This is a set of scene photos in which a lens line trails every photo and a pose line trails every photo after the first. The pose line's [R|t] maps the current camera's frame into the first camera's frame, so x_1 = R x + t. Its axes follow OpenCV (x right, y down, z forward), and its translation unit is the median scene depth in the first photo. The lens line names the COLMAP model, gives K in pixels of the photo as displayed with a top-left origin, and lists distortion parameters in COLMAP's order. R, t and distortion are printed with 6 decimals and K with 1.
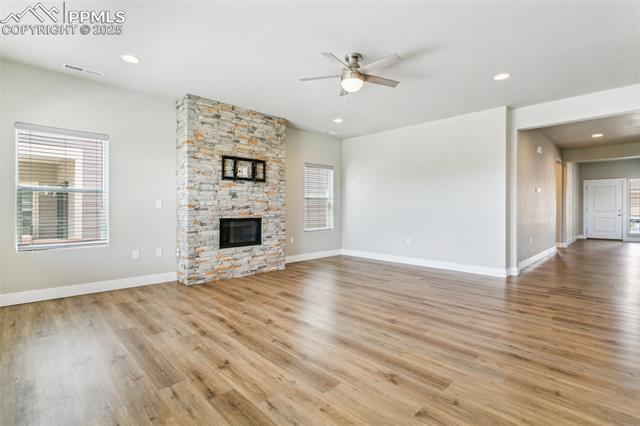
lens RADIAL K [[308.1, 0, 315.2], [0, 308.1, 208.1], [0, 0, 1]] dist [0.000524, 0.000275]
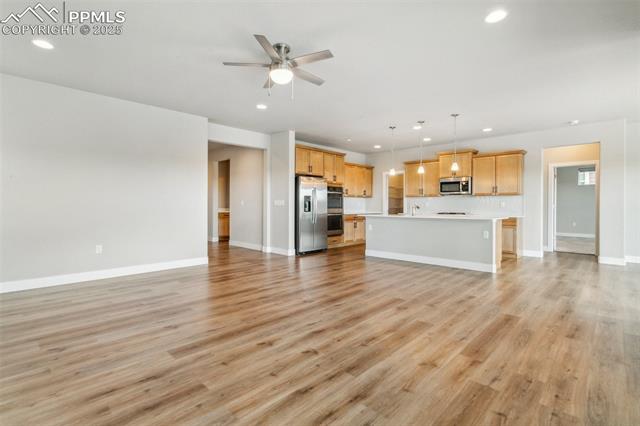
lens RADIAL K [[308.1, 0, 315.2], [0, 308.1, 208.1], [0, 0, 1]] dist [0.000524, 0.000275]
pose [[-0.036743, -0.010936, 0.999265, -0.555676], [-0.002040, 0.999939, 0.010868, 0.000359], [-0.999323, -0.001639, -0.036763, 0.618722]]
